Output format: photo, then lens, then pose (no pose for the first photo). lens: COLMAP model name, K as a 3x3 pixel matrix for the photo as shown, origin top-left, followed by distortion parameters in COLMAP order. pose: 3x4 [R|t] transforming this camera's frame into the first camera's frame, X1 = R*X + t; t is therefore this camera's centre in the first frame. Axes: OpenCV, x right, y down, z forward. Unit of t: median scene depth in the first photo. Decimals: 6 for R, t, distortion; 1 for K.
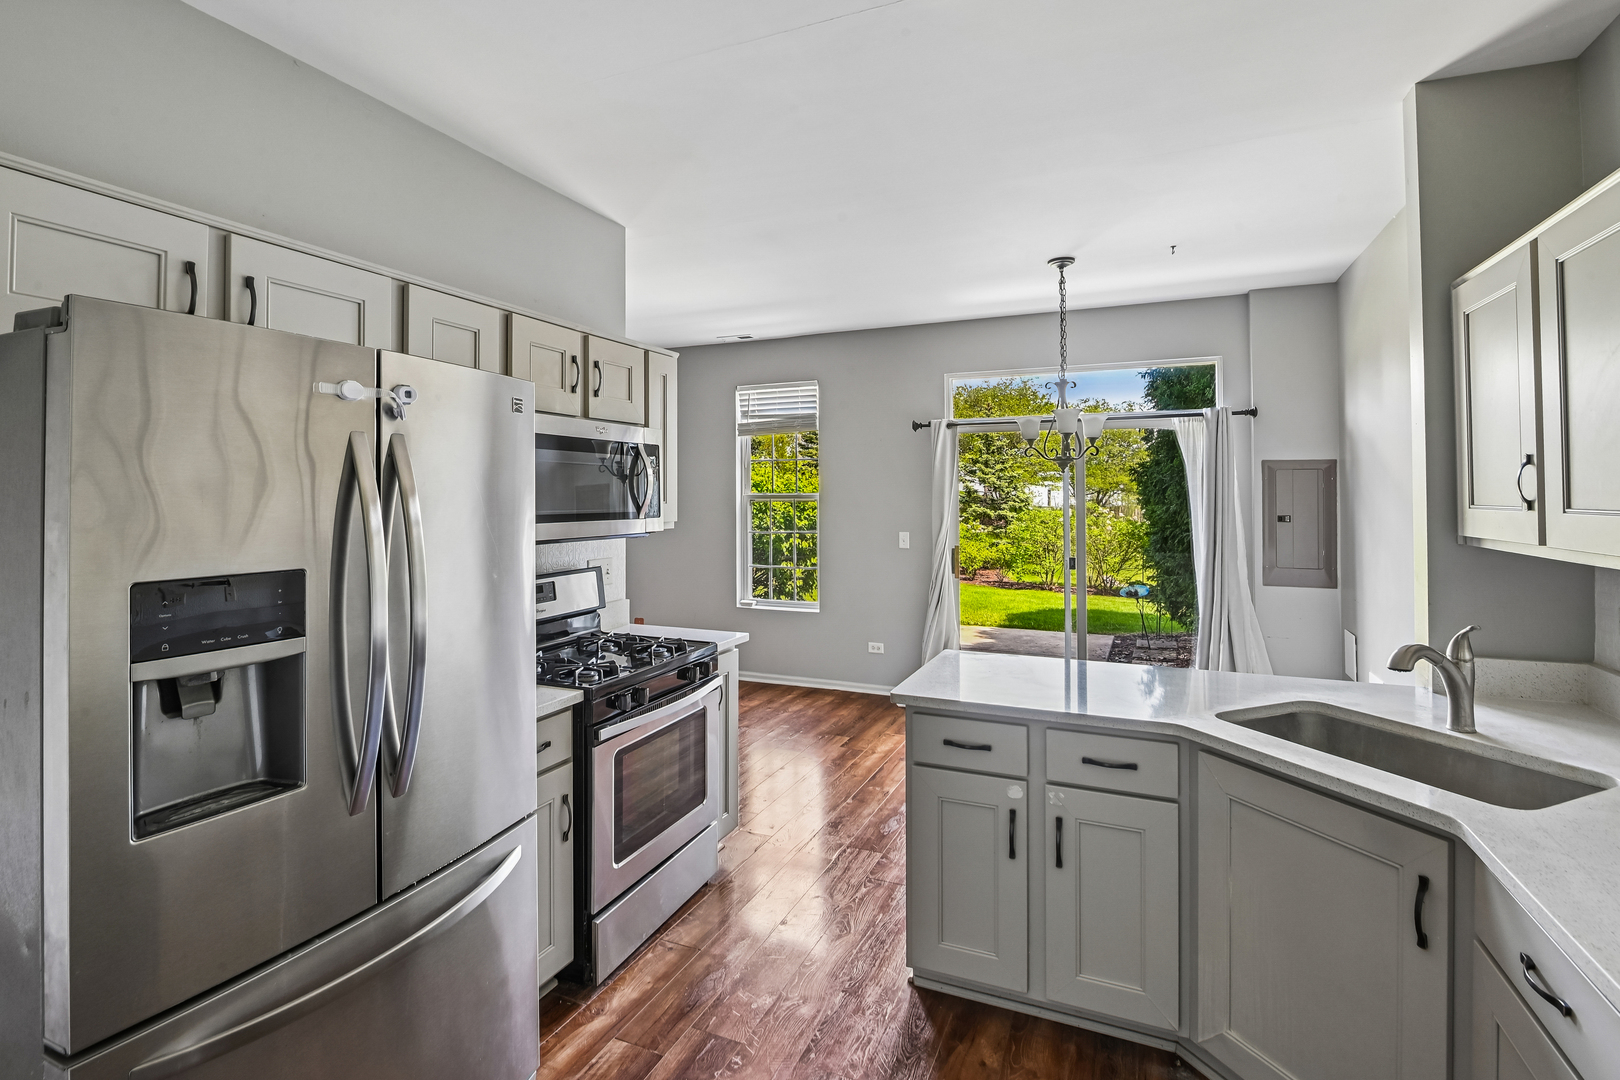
lens RADIAL K [[777.5, 0, 803.5], [0, 777.5, 484.2], [0, 0, 1]] dist [-0.003337, -0.000464]
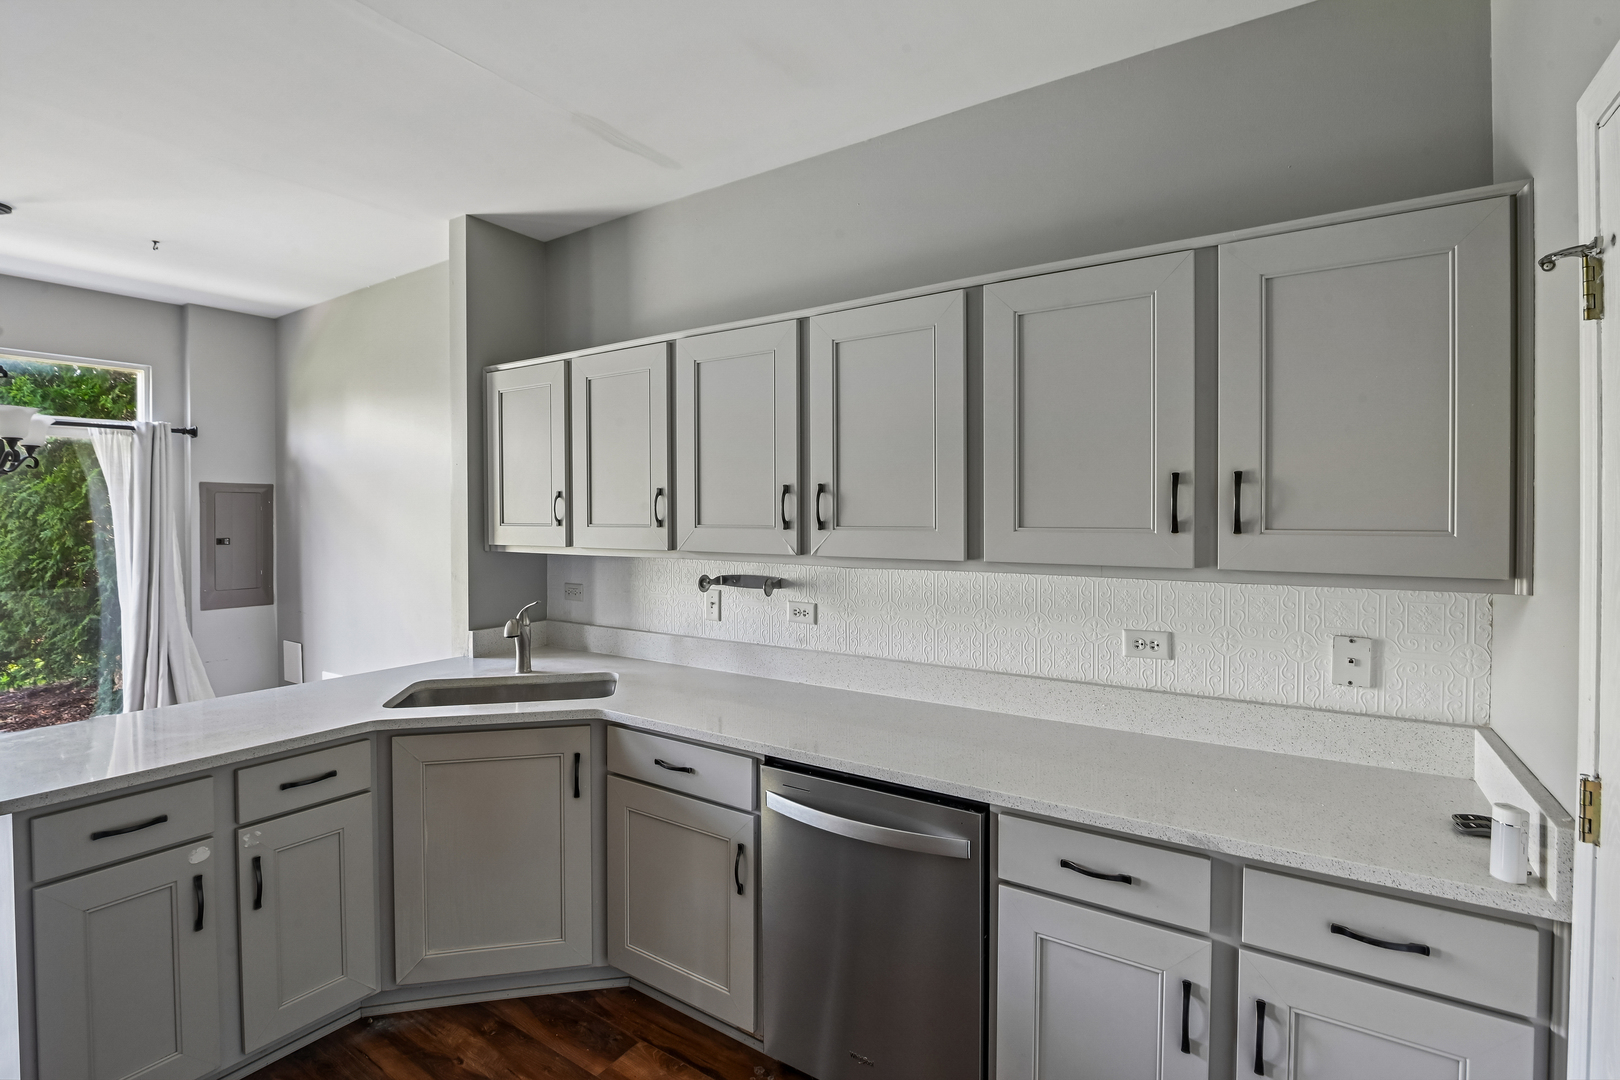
lens RADIAL K [[751.7, 0, 804.9], [0, 751.7, 520.2], [0, 0, 1]] dist [-0.001900, -0.000774]
pose [[0.183766, -0.008242, 0.982936, -0.422808], [-0.009313, 0.999905, 0.010126, 0.001063], [-0.982926, -0.011015, 0.183672, 0.166823]]
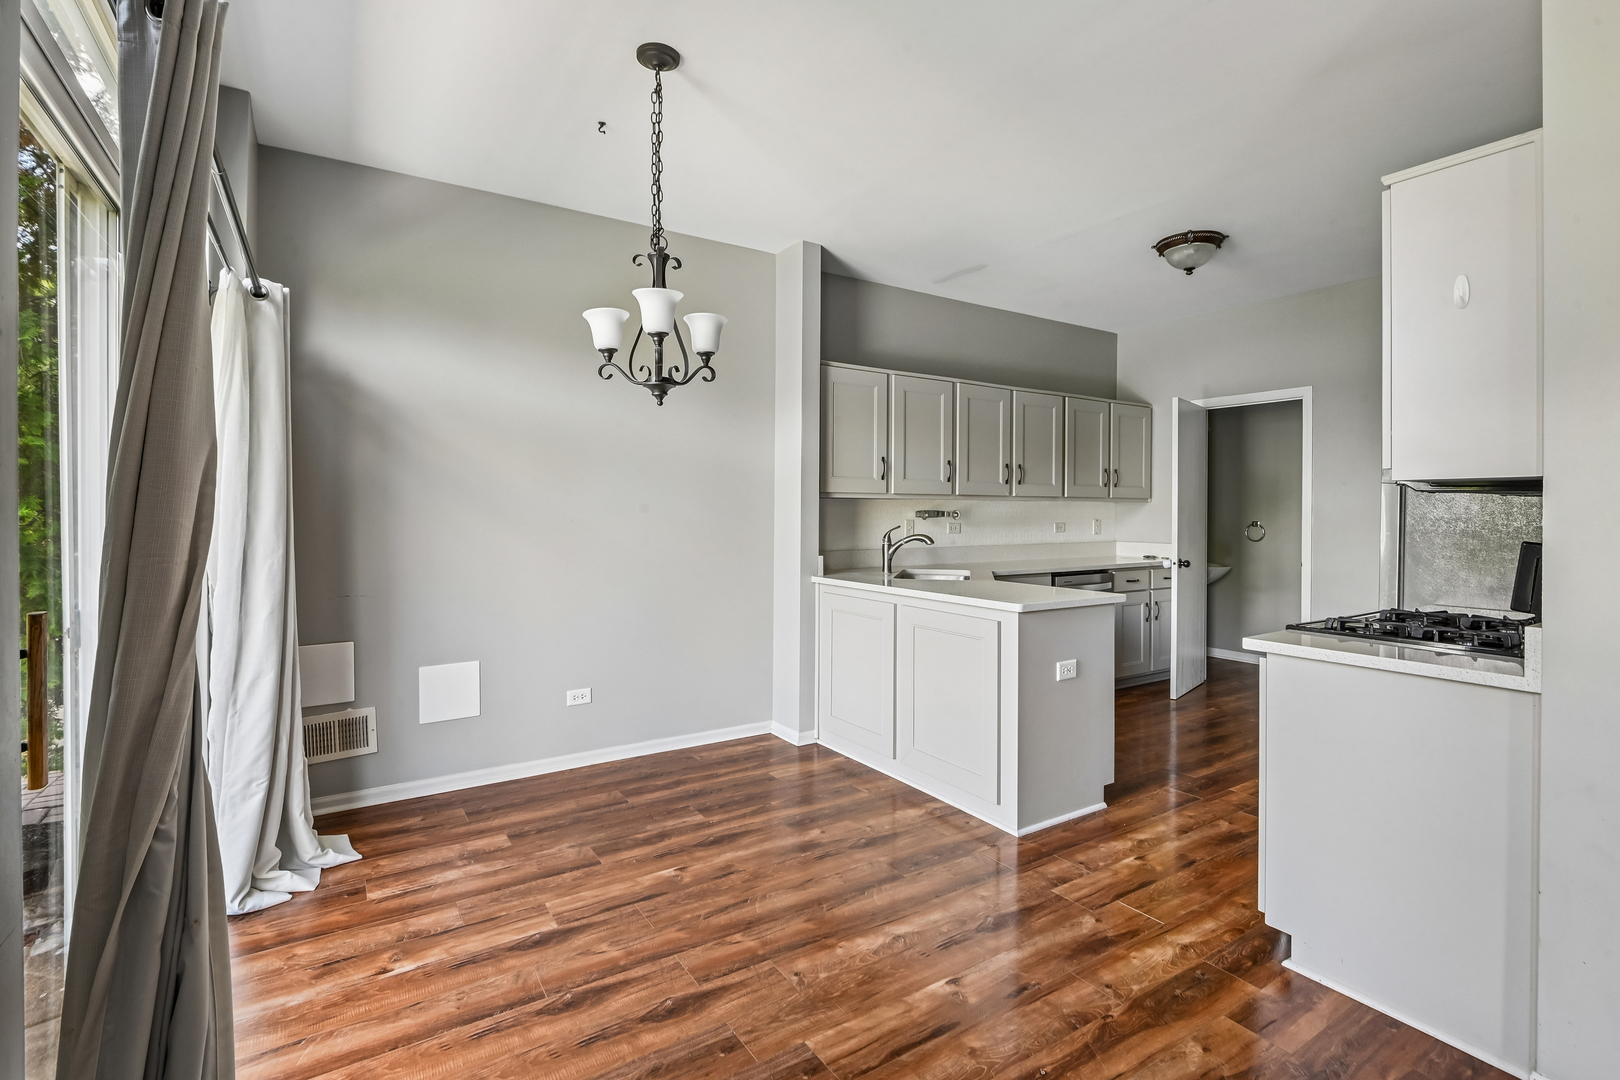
lens RADIAL K [[751.7, 0, 804.9], [0, 751.7, 520.2], [0, 0, 1]] dist [-0.001900, -0.000774]
pose [[-0.826456, -0.006589, 0.562963, -0.191037], [-0.008664, 0.999962, -0.001016, 0.142902], [-0.562935, -0.005717, -0.826482, 2.620919]]
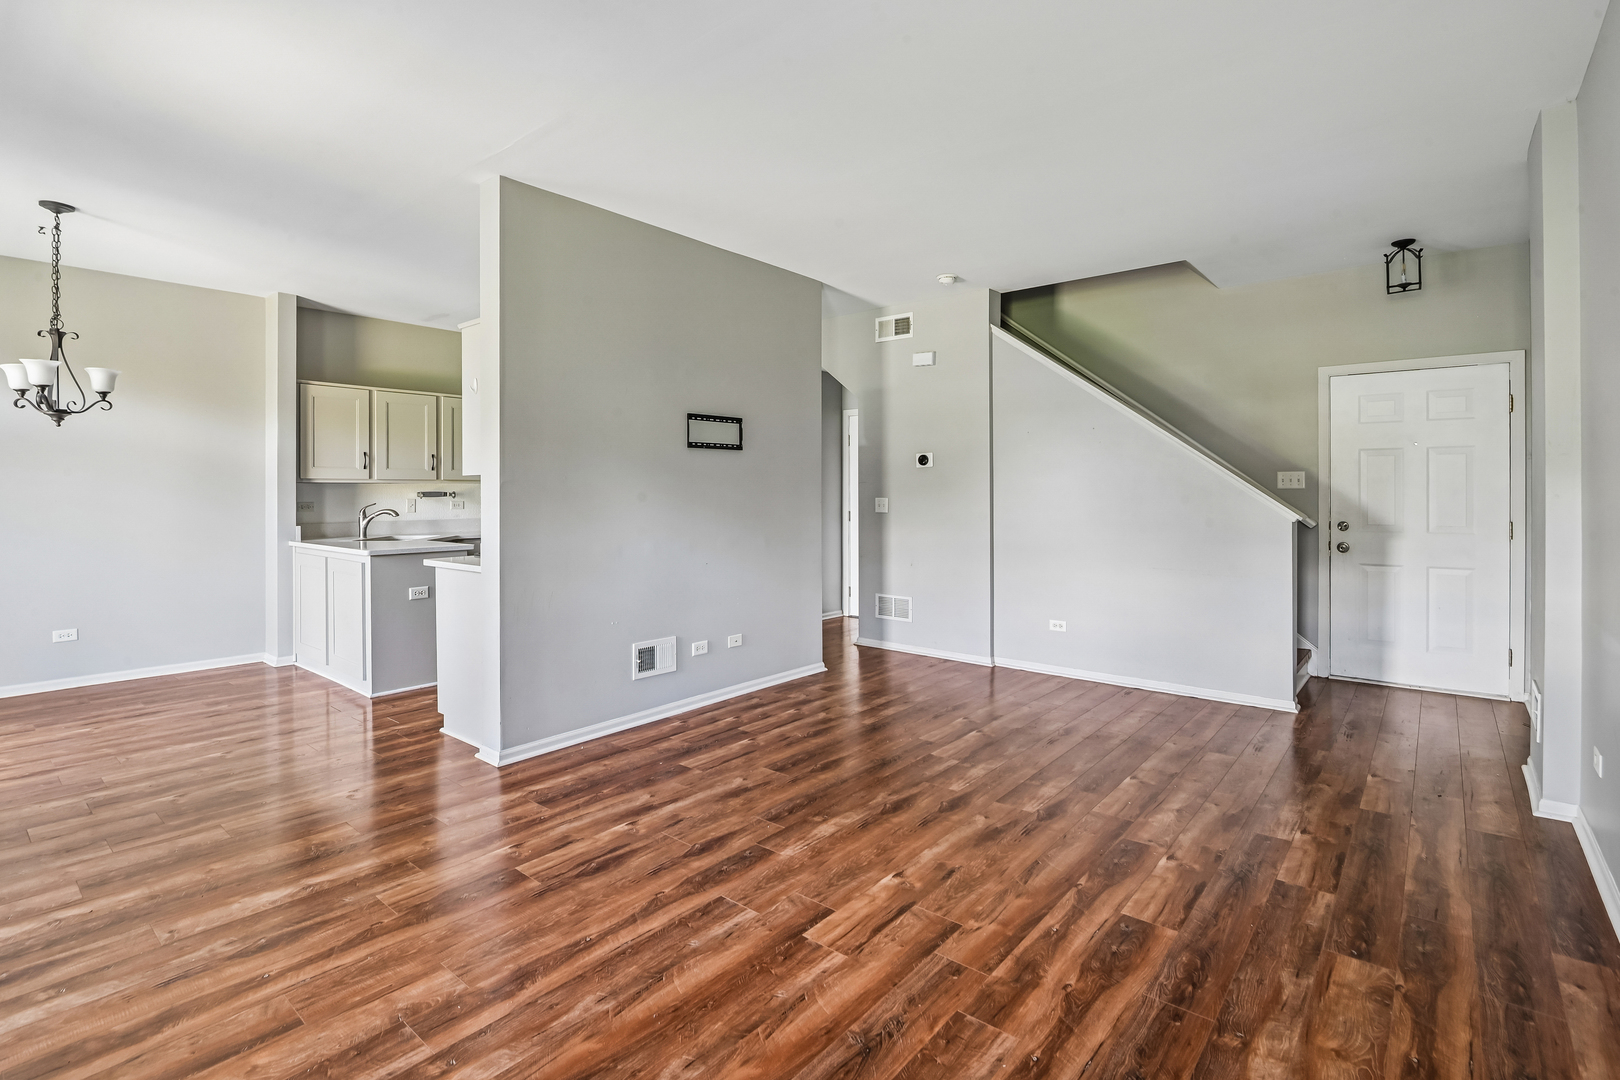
lens RADIAL K [[762.0, 0, 810.2], [0, 762.0, 496.4], [0, 0, 1]] dist [0.004127, -0.012197]
pose [[-0.957473, 0.000622, 0.288523, -1.554195], [-0.001438, 0.999975, -0.006930, 0.144732], [-0.288520, -0.007050, -0.957448, 2.995266]]
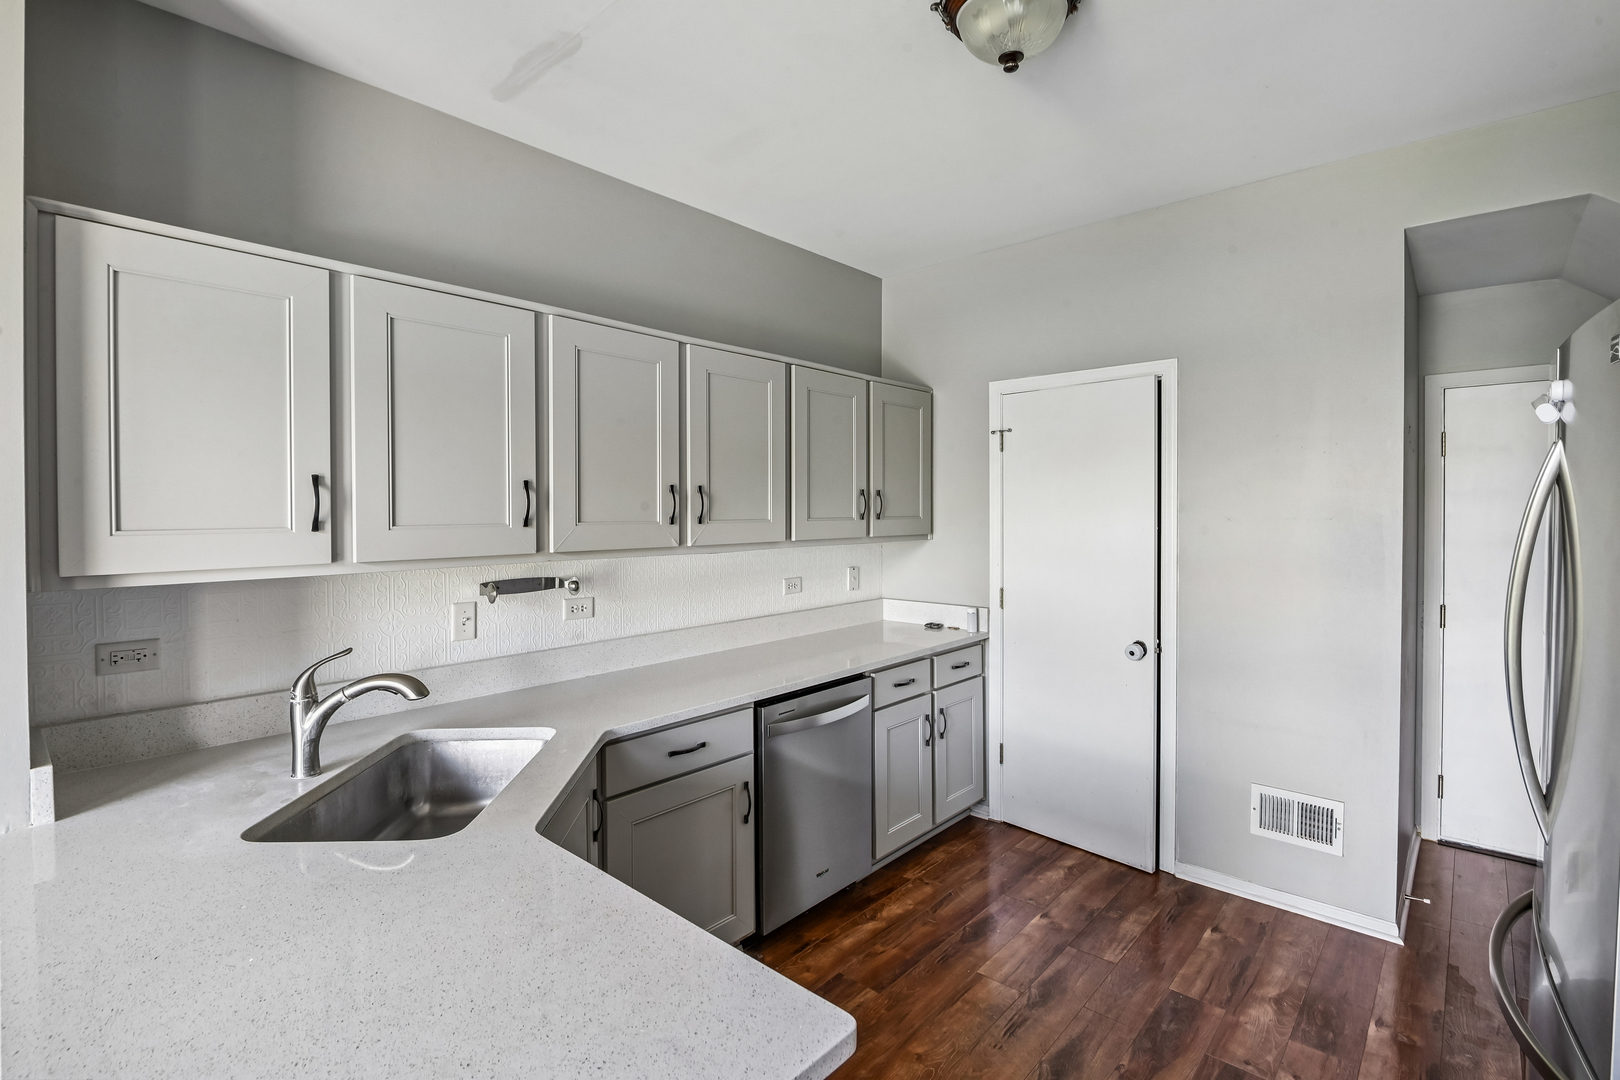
lens RADIAL K [[751.7, 0, 804.9], [0, 751.7, 520.2], [0, 0, 1]] dist [-0.001900, -0.000774]
pose [[-0.944753, -0.001593, 0.327779, 0.011884], [-0.000395, 0.999993, 0.003722, 0.013849], [-0.327783, 0.003387, -0.944747, 1.421726]]
